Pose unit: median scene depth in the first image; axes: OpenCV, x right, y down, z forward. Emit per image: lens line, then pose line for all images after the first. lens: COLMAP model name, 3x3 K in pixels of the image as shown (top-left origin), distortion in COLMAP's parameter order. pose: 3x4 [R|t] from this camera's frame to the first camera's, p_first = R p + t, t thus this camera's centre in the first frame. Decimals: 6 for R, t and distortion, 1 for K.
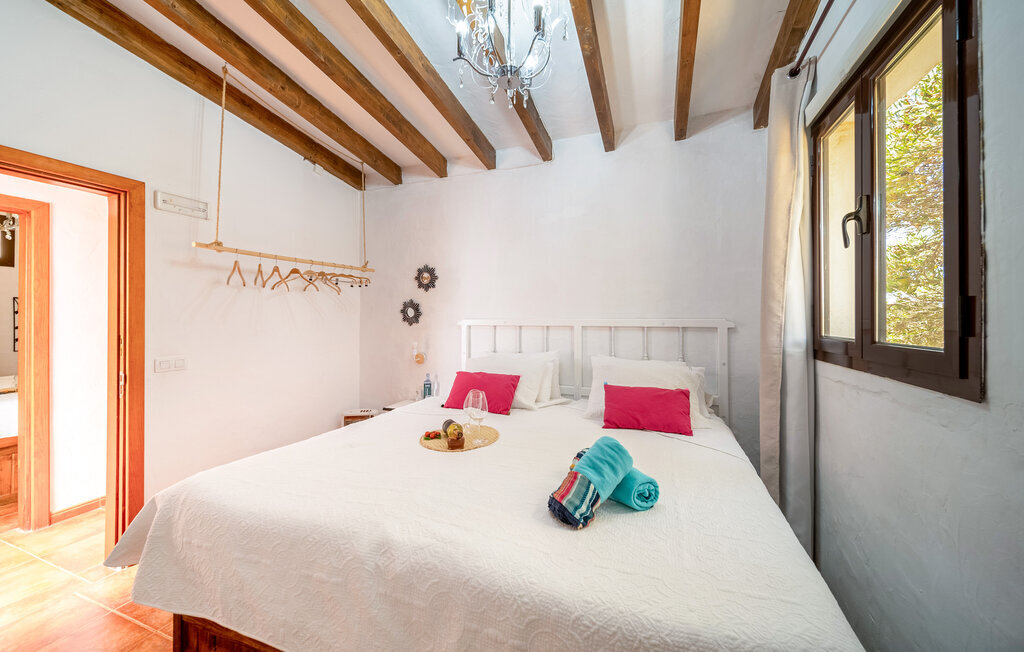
lens RADIAL K [[369.8, 0, 512.0], [0, 369.8, 326.0], [0, 0, 1]] dist [0.000166, 0.000071]
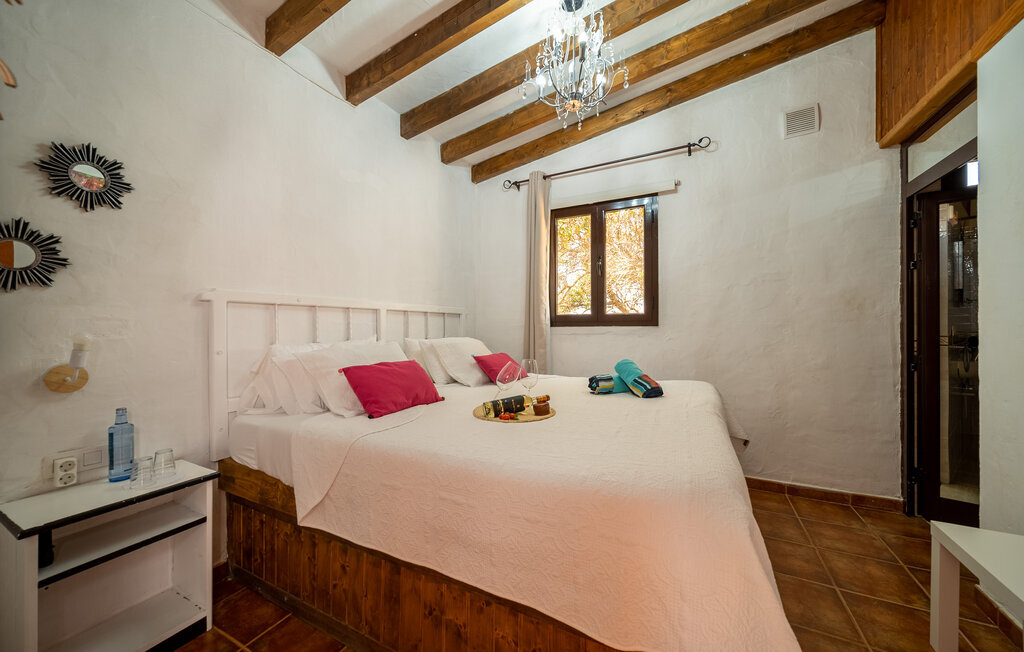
lens RADIAL K [[369.8, 0, 512.0], [0, 369.8, 326.0], [0, 0, 1]] dist [0.000166, 0.000071]
pose [[0.098394, -0.000335, 0.995148, -0.594036], [0.016787, 0.999858, -0.001324, 0.041260], [-0.995006, 0.016836, 0.098385, 0.506409]]
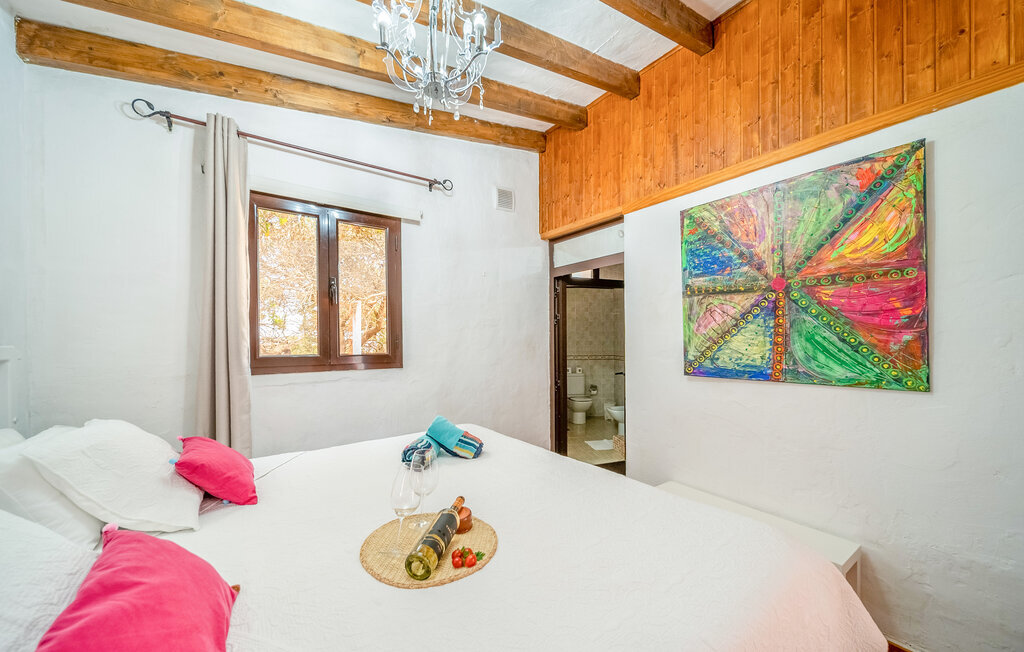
lens RADIAL K [[370.5, 0, 508.7], [0, 370.5, 342.3], [0, 0, 1]] dist [-0.000226, -0.000100]
pose [[-0.831818, -0.002454, 0.555042, -0.310320], [0.005984, 0.999892, 0.013389, -0.016773], [-0.555015, 0.014459, -0.831714, 0.779997]]
